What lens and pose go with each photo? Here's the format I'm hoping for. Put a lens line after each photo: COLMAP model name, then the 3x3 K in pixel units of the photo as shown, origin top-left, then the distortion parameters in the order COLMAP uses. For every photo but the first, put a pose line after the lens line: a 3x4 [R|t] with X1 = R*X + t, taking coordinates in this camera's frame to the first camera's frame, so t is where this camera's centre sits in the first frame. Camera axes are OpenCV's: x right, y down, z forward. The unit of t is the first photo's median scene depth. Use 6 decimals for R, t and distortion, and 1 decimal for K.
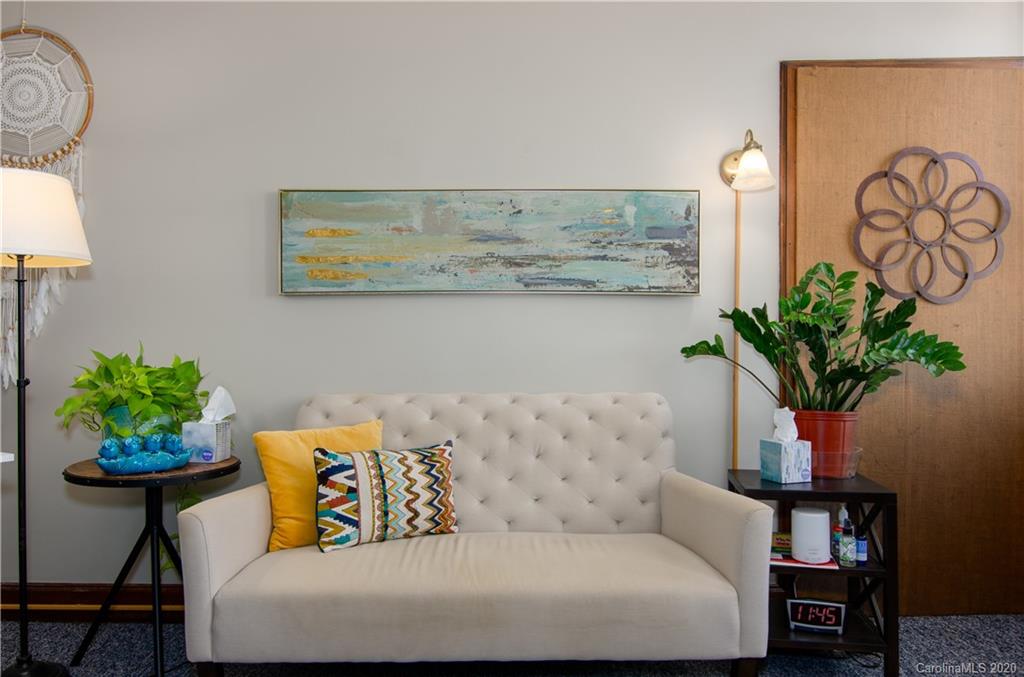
lens RADIAL K [[725.9, 0, 512.0], [0, 725.9, 338.5], [0, 0, 1]] dist [-0.004196, 0.000355]
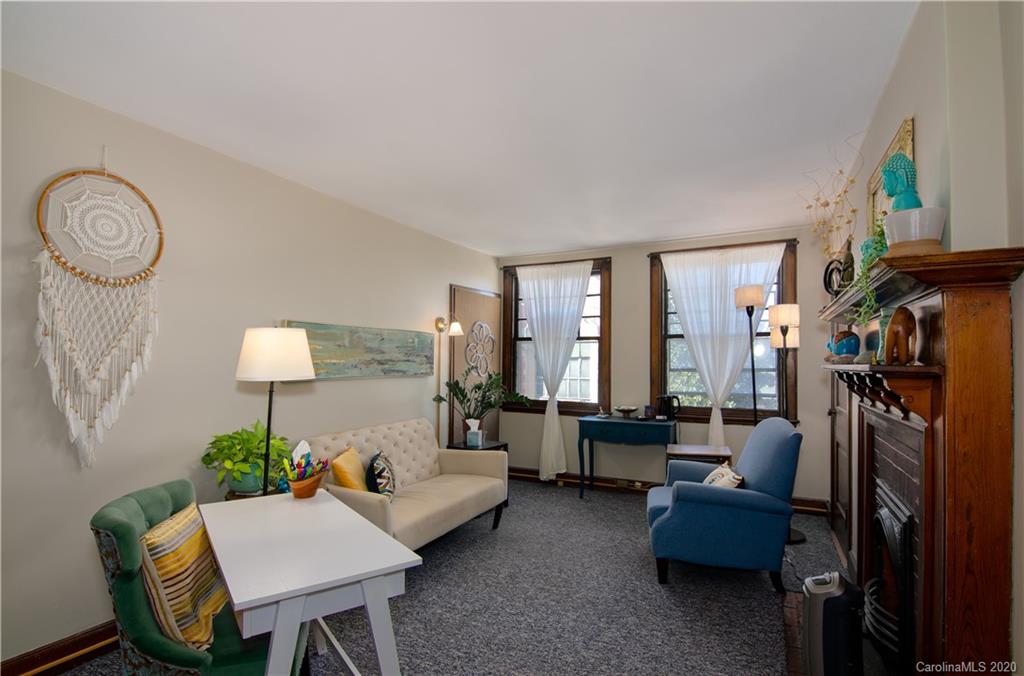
lens RADIAL K [[512.9, 0, 512.0], [0, 512.9, 338.0], [0, 0, 1]] dist [0.001455, -0.020695]
pose [[0.438340, 0.038201, 0.897997, -1.170175], [0.005149, 0.998973, -0.045010, -0.107446], [-0.898795, 0.024353, 0.437693, 0.004769]]
